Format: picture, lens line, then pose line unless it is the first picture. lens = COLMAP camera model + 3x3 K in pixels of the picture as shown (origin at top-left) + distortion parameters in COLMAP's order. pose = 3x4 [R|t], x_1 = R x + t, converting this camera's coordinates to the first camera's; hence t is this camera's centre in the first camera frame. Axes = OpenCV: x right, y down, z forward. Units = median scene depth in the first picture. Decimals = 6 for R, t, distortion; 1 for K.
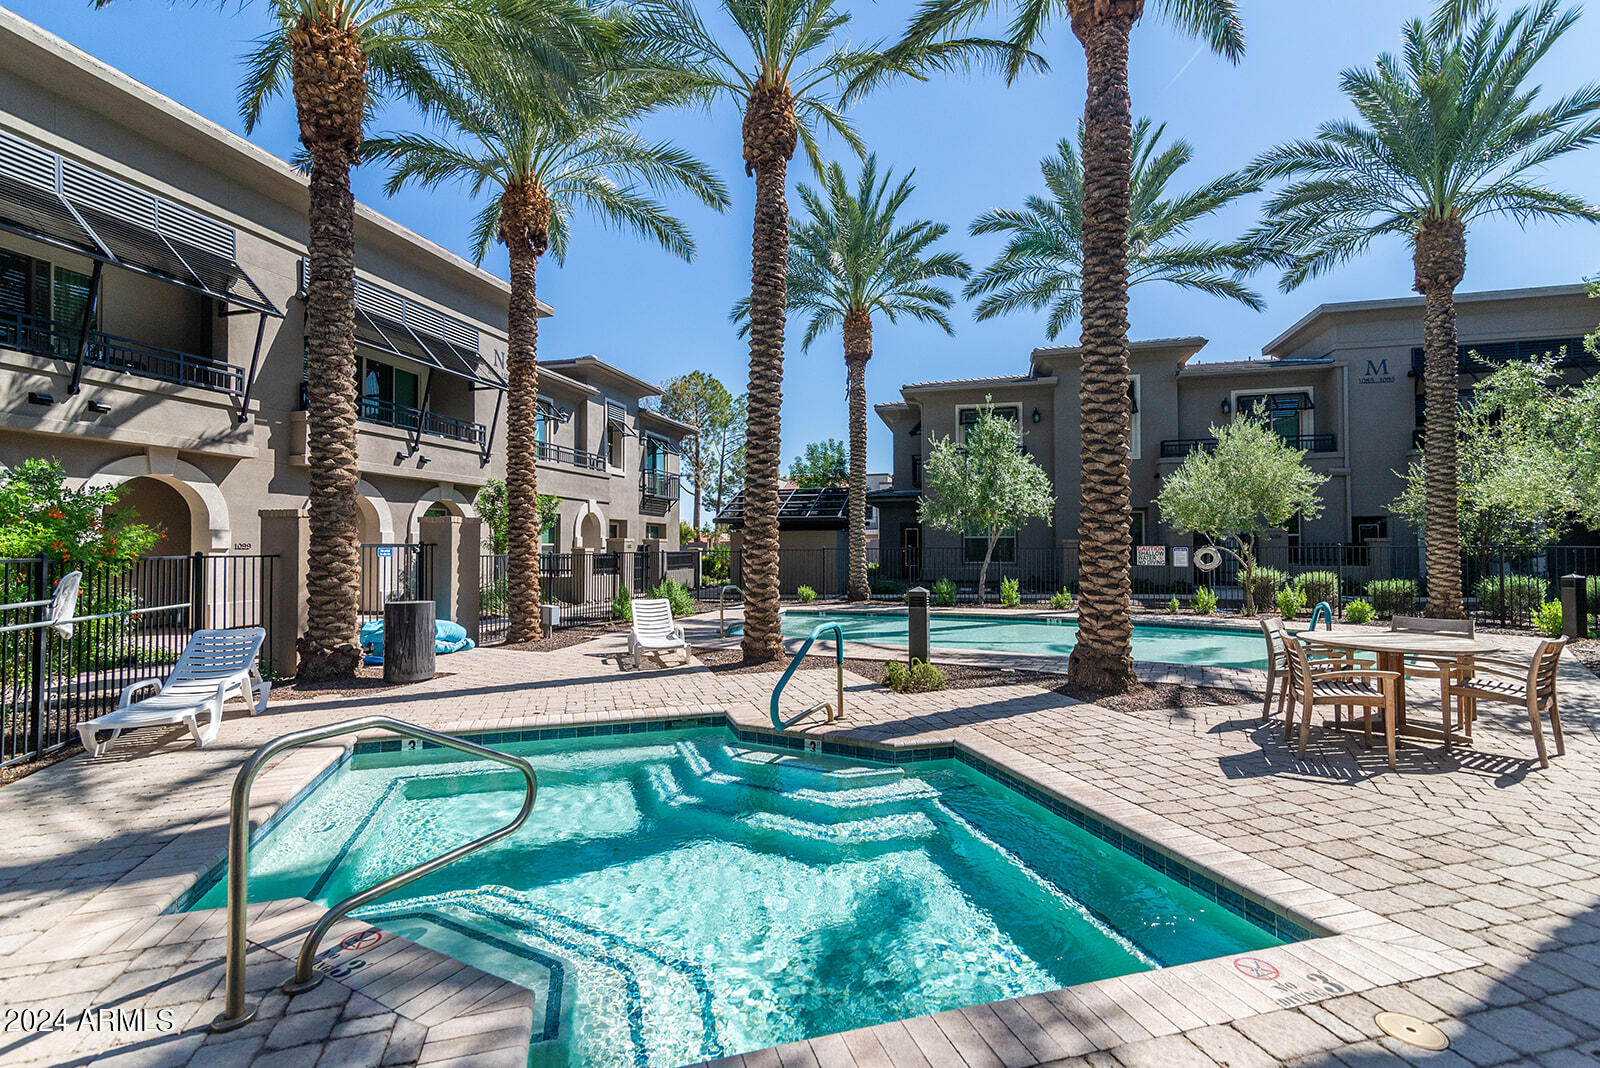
lens RADIAL K [[715.8, 0, 795.9], [0, 715.8, 487.6], [0, 0, 1]] dist [0.014136, -0.000193]
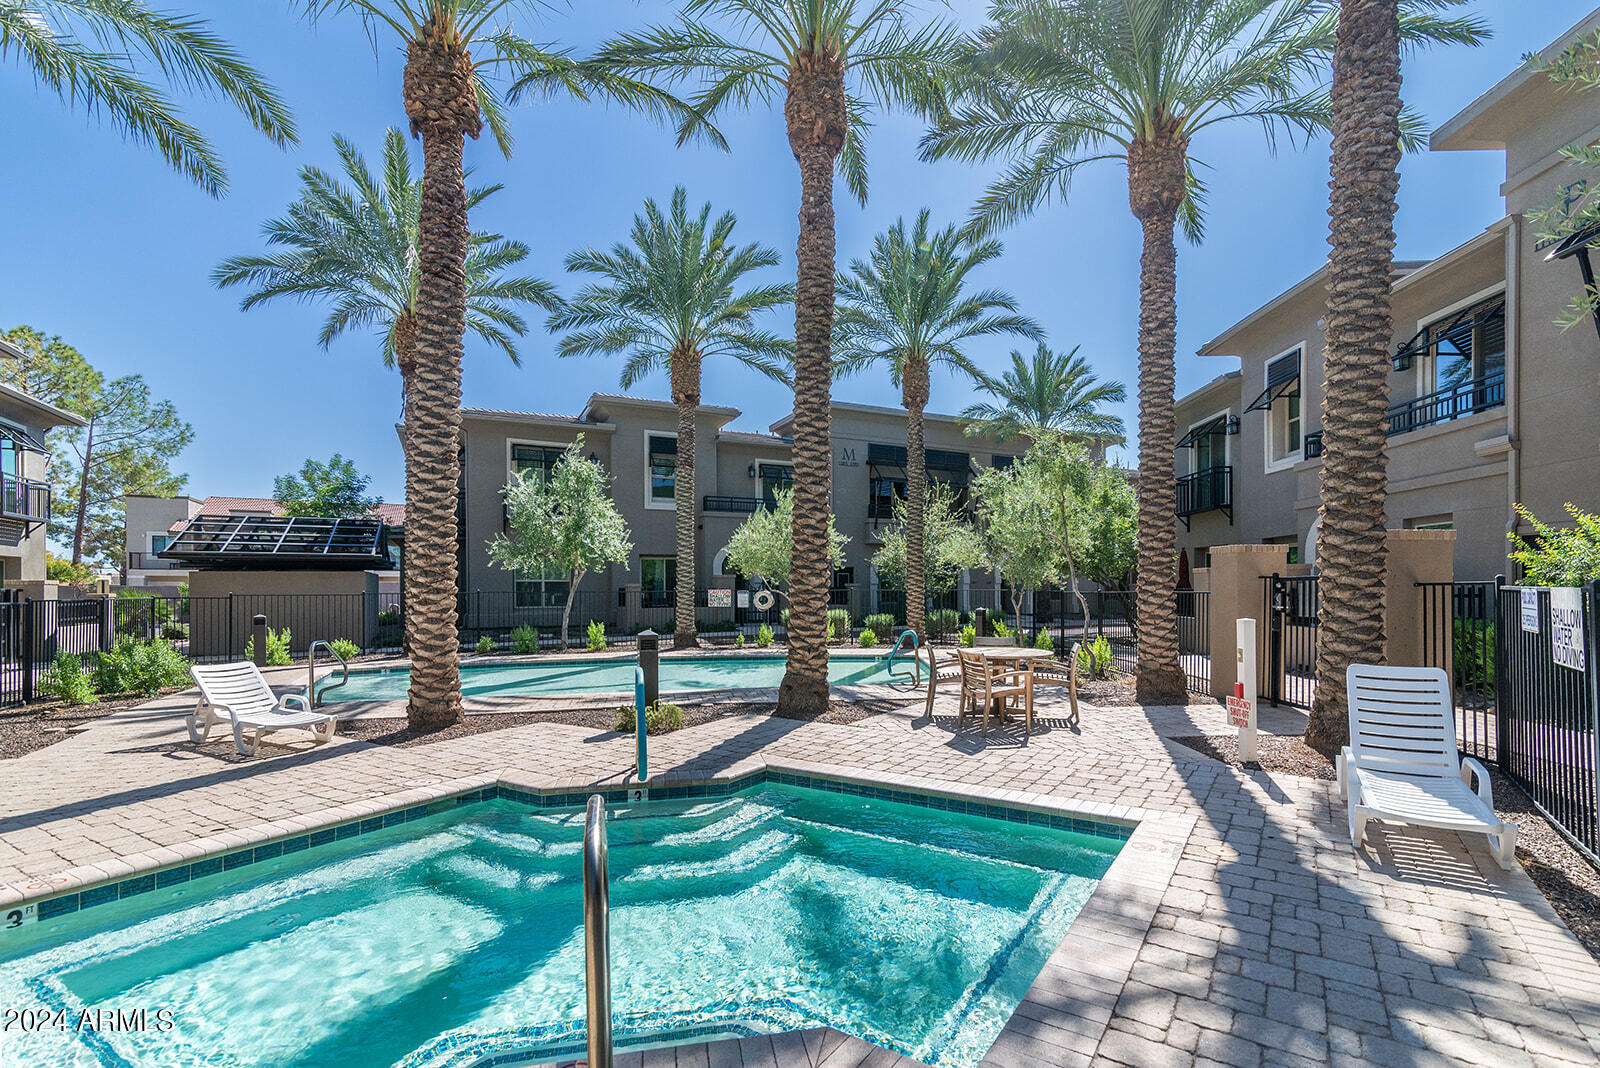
lens RADIAL K [[734.3, 0, 801.9], [0, 734.3, 539.5], [0, 0, 1]] dist [0.015304, -0.000290]
pose [[0.761195, 0.044150, 0.647018, -0.271528], [-0.052145, 0.998616, -0.006794, 0.006206], [-0.646423, -0.028568, 0.762444, 0.063923]]
